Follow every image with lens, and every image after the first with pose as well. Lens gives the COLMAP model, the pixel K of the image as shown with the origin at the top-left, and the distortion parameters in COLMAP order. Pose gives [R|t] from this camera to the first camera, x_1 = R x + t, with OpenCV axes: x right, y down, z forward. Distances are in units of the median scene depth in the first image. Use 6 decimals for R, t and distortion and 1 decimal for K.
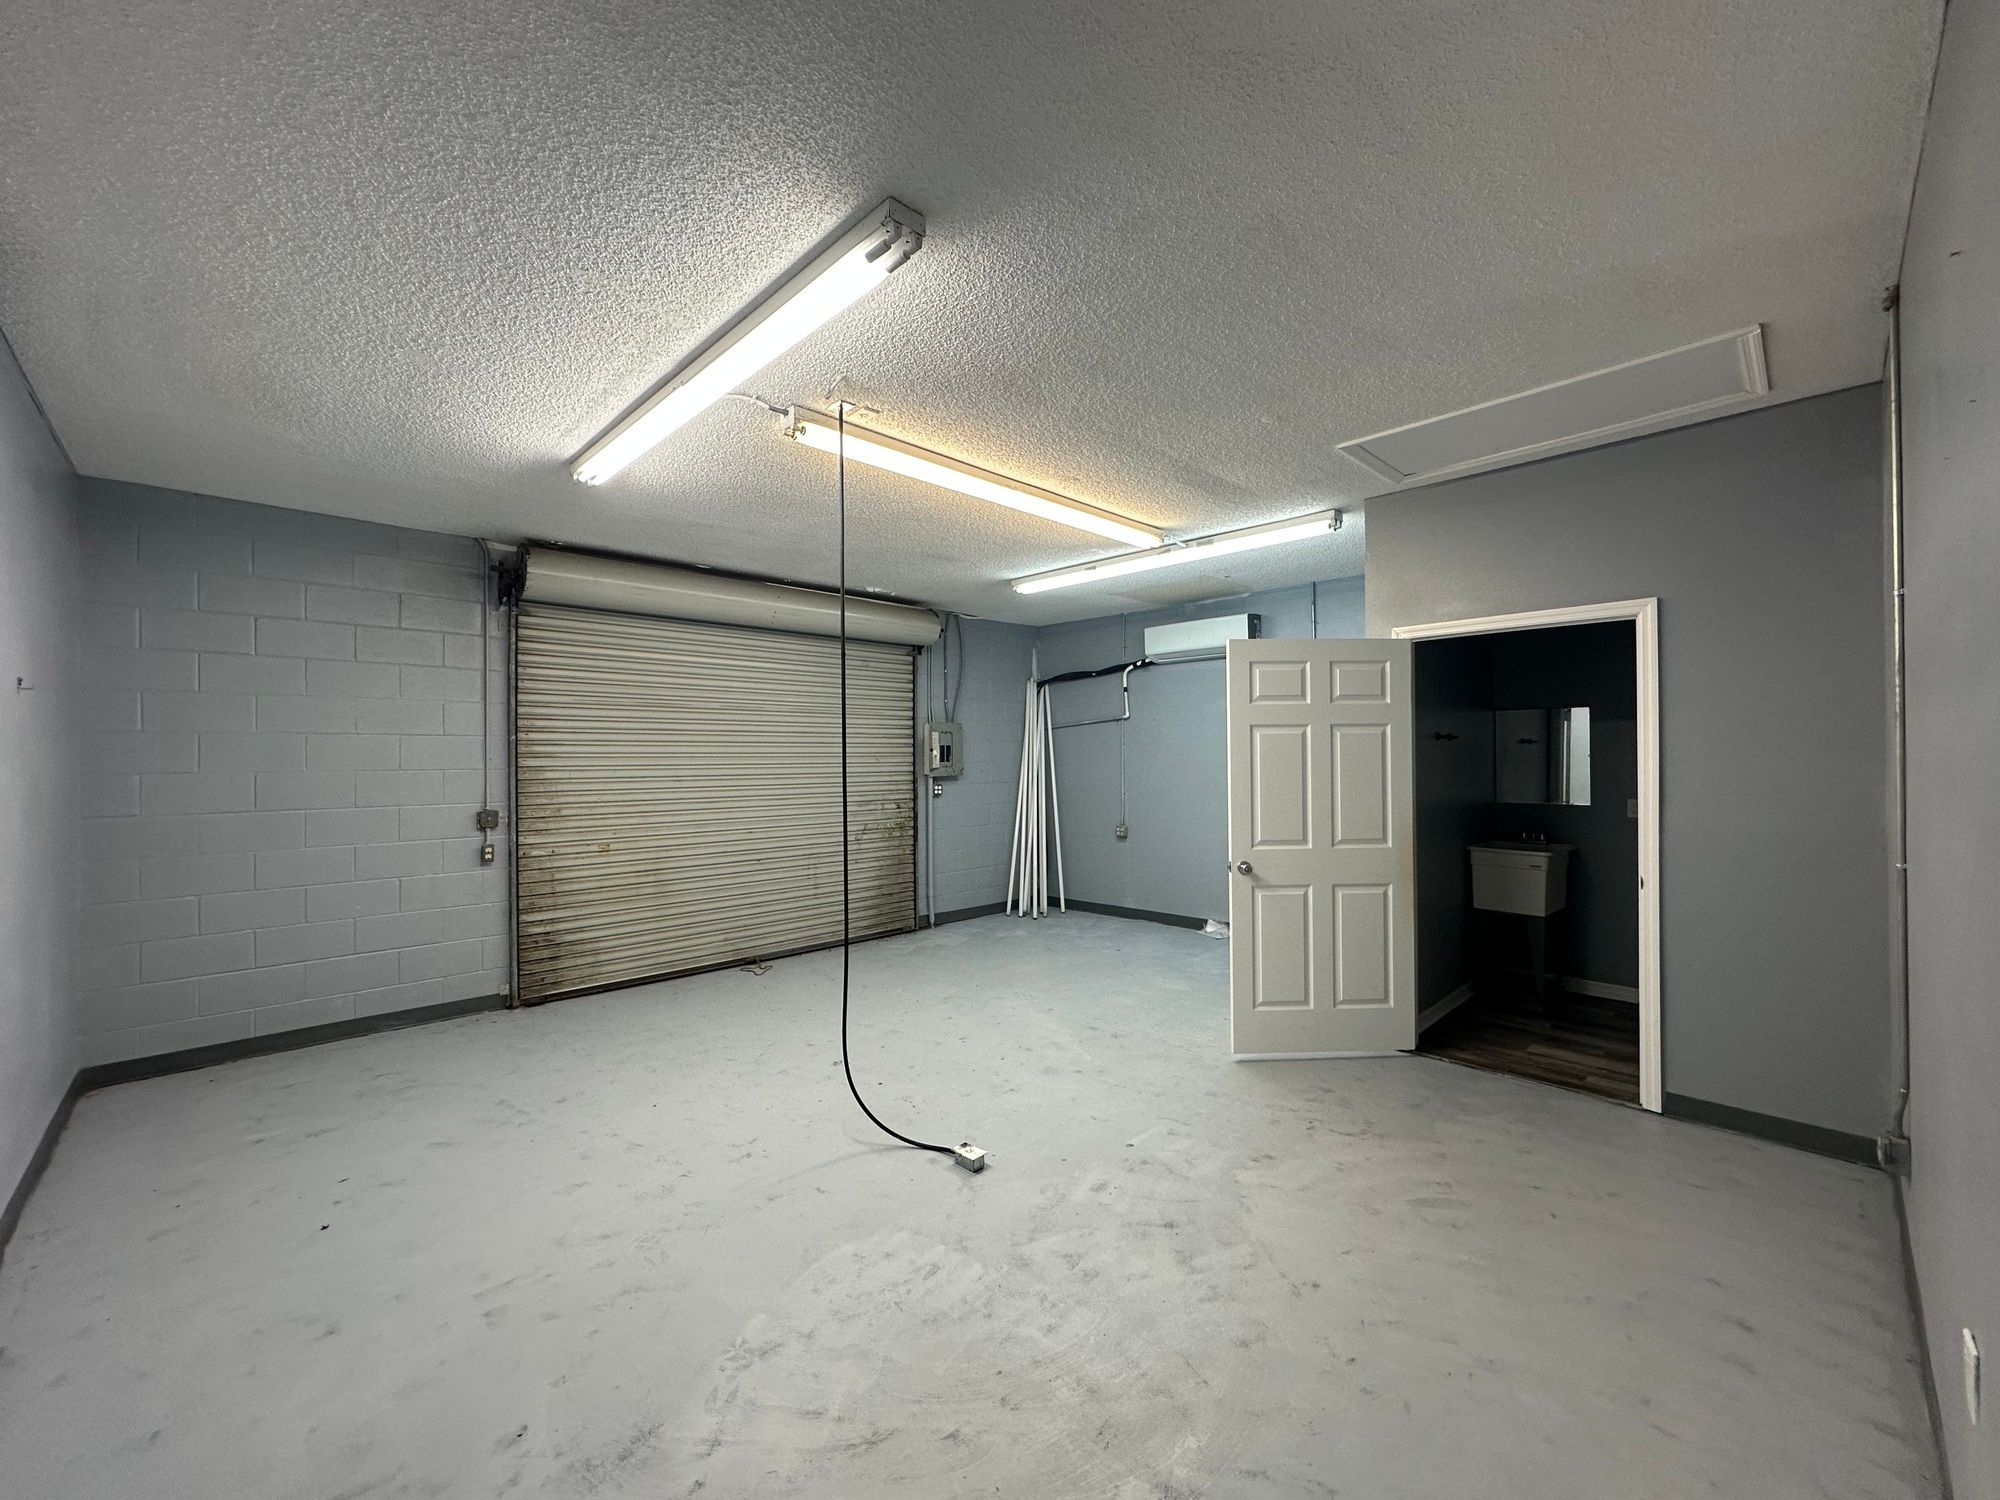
lens RADIAL K [[785.5, 0, 1007.8], [0, 785.5, 753.1], [0, 0, 1]] dist [-0.003113, 0.000287]
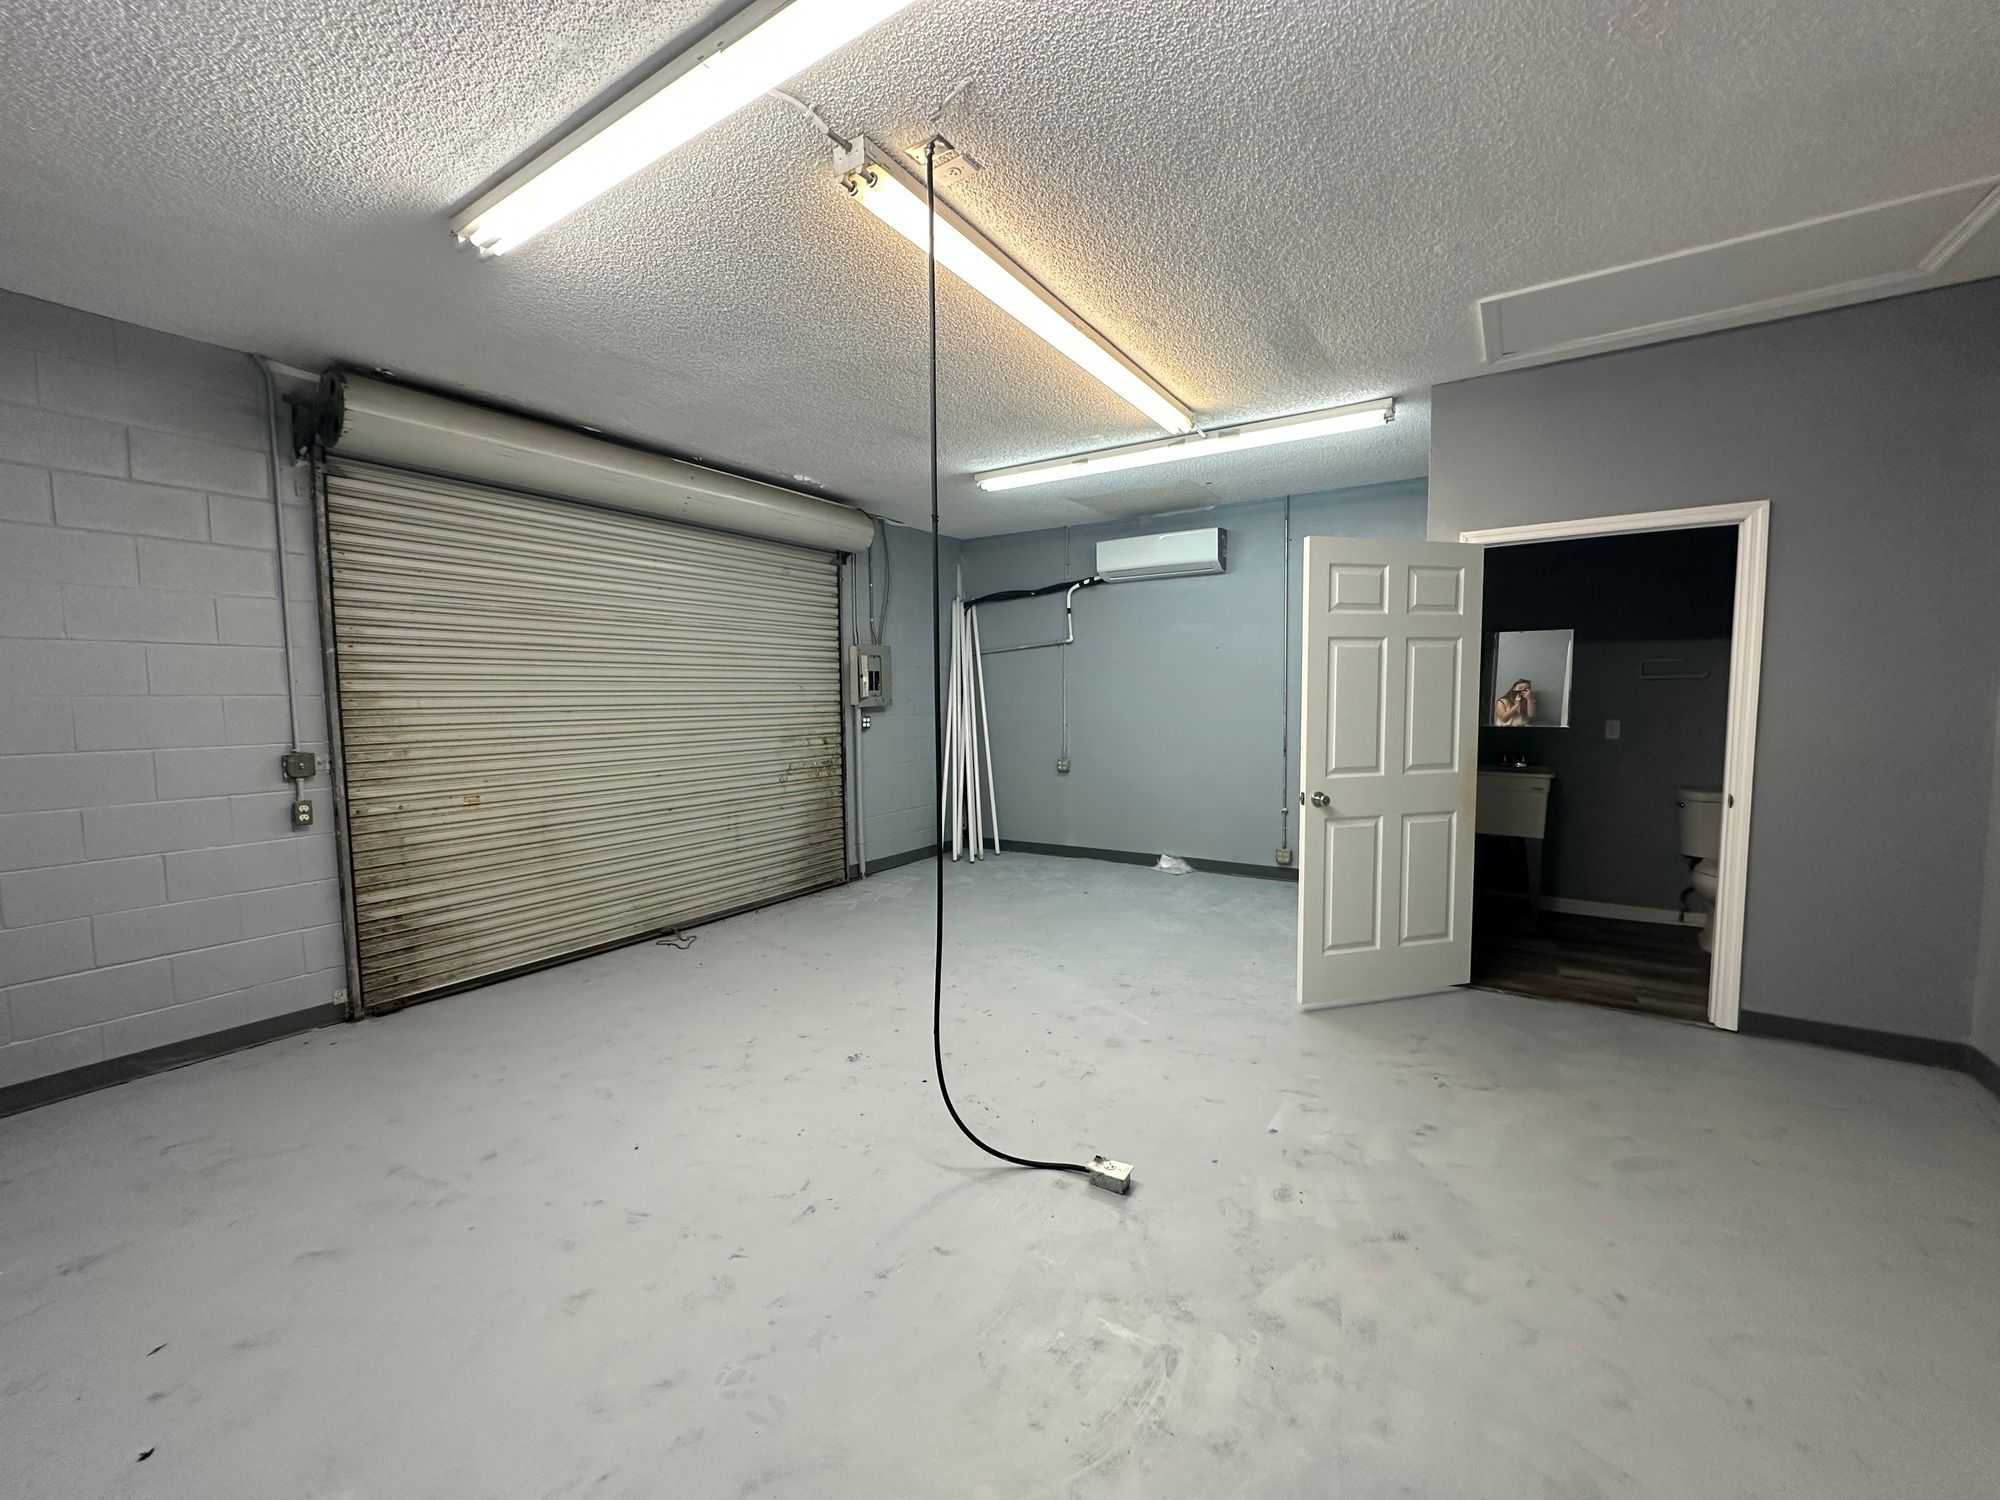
lens RADIAL K [[785.5, 0, 1004.4], [0, 785.5, 750.7], [0, 0, 1]] dist [-0.003113, 0.000287]
pose [[0.977370, -0.018646, 0.210712, -0.199510], [0.002657, 0.997111, 0.075909, 0.019991], [-0.211519, -0.073632, 0.974596, 0.185246]]
